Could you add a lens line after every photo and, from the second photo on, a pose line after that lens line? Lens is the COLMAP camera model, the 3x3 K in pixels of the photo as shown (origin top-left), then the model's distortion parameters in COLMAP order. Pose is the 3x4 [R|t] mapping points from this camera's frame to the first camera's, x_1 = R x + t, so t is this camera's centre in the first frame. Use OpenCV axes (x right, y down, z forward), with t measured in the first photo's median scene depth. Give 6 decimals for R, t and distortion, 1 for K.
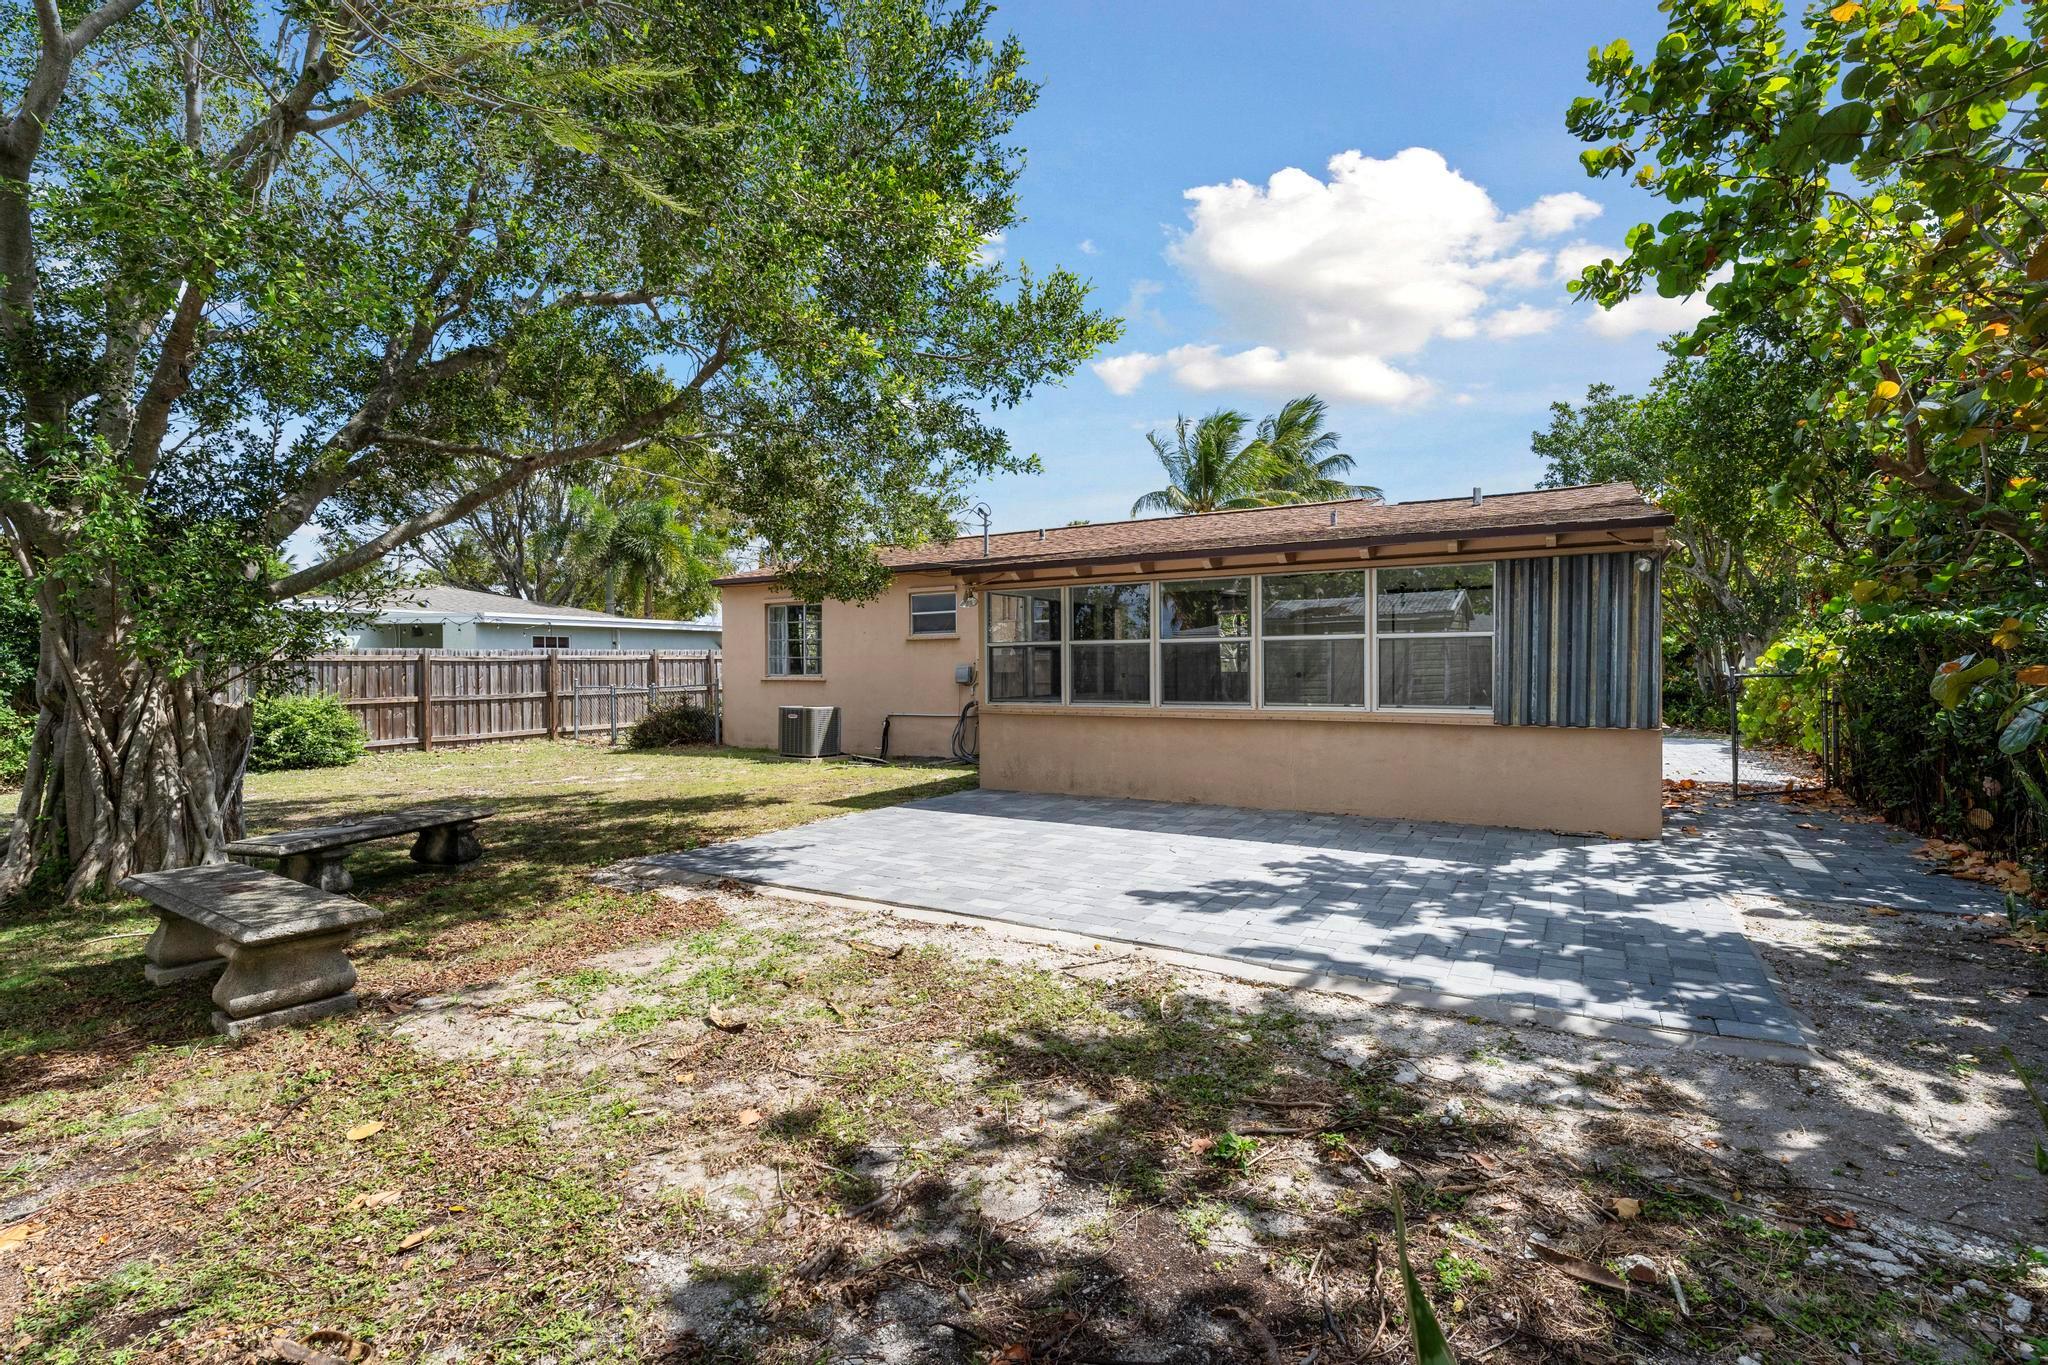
lens RADIAL K [[928.1, 0, 1004.2], [0, 928.1, 690.5], [0, 0, 1]] dist [-0.005426, 0.000267]
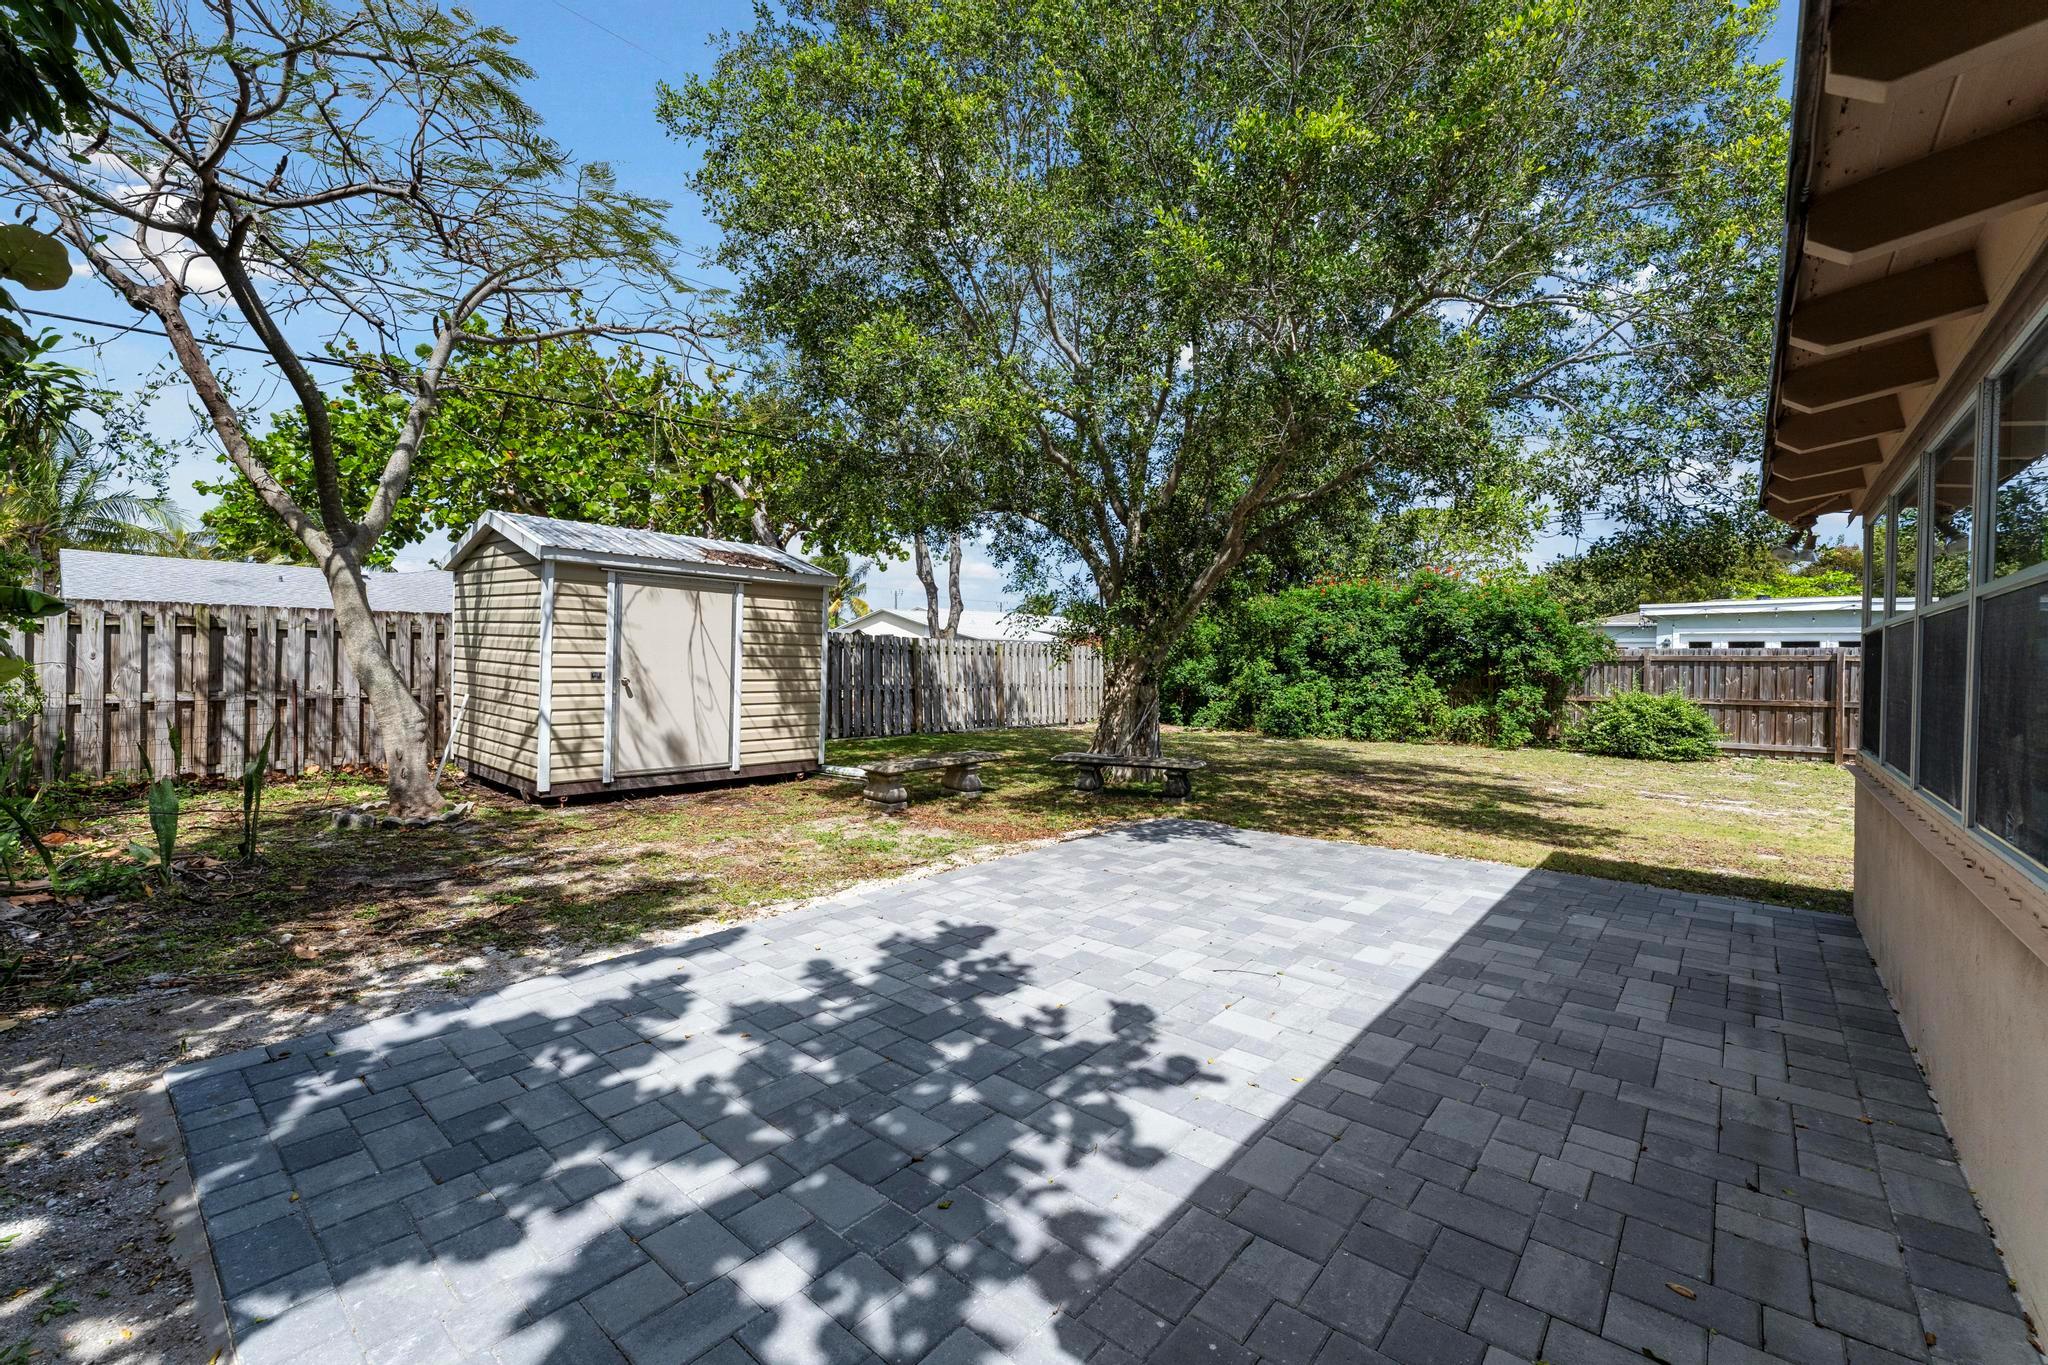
lens RADIAL K [[821.6, 0, 1007.6], [0, 821.6, 671.3], [0, 0, 1]] dist [-0.012896, -0.001012]
pose [[-0.142061, 0.010840, -0.989799, 0.896733], [-0.031223, 0.999393, 0.015426, -0.033249], [0.989365, 0.033096, -0.141637, 1.124108]]
